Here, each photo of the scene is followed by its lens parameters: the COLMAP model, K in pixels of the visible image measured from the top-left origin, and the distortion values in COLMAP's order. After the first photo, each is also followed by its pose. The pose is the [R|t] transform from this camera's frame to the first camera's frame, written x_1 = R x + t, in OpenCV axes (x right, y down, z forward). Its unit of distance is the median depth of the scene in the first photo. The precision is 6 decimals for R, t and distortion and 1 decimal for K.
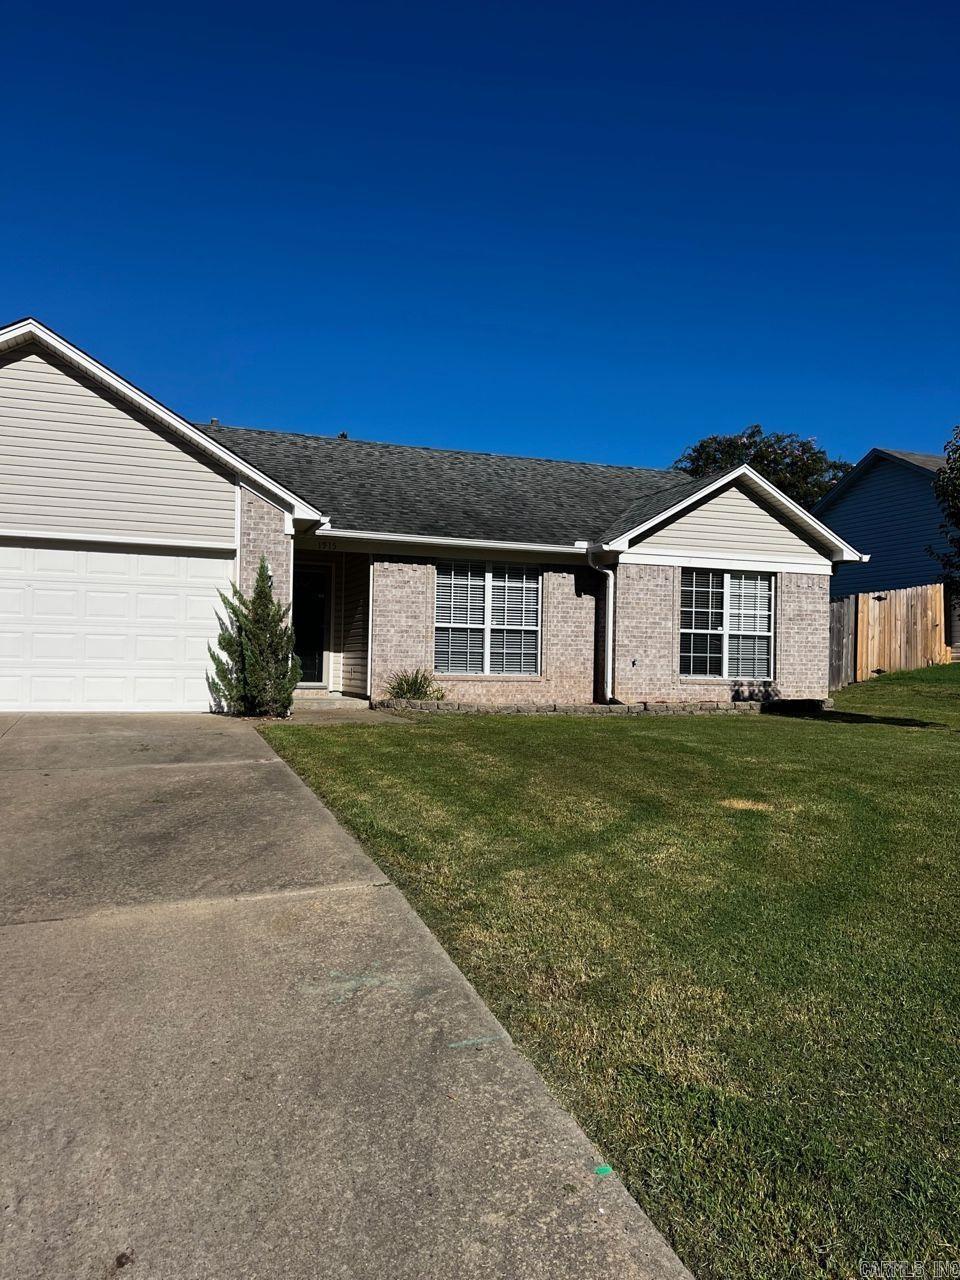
lens RADIAL K [[967.9, 0, 488.1], [0, 967.9, 647.4], [0, 0, 1]] dist [0.023347, -0.034140]
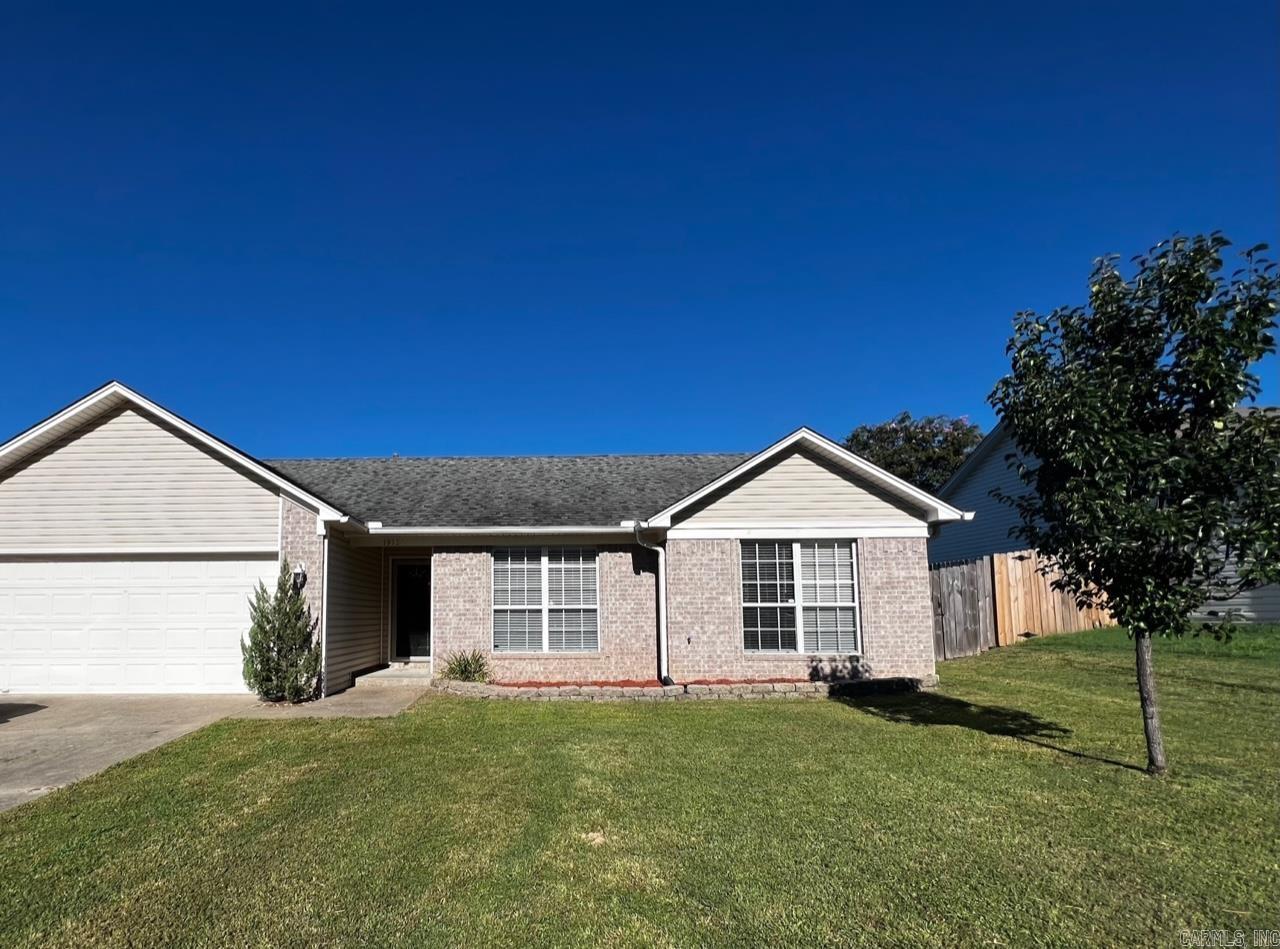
lens RADIAL K [[510.6, 0, 664.0], [0, 510.6, 553.9], [0, 0, 1]] dist [-0.001701, 0.000043]
pose [[0.932591, -0.056162, -0.356539, 0.313973], [0.029000, 0.996286, -0.081079, -0.029310], [0.359769, 0.065274, 0.930756, 0.500373]]
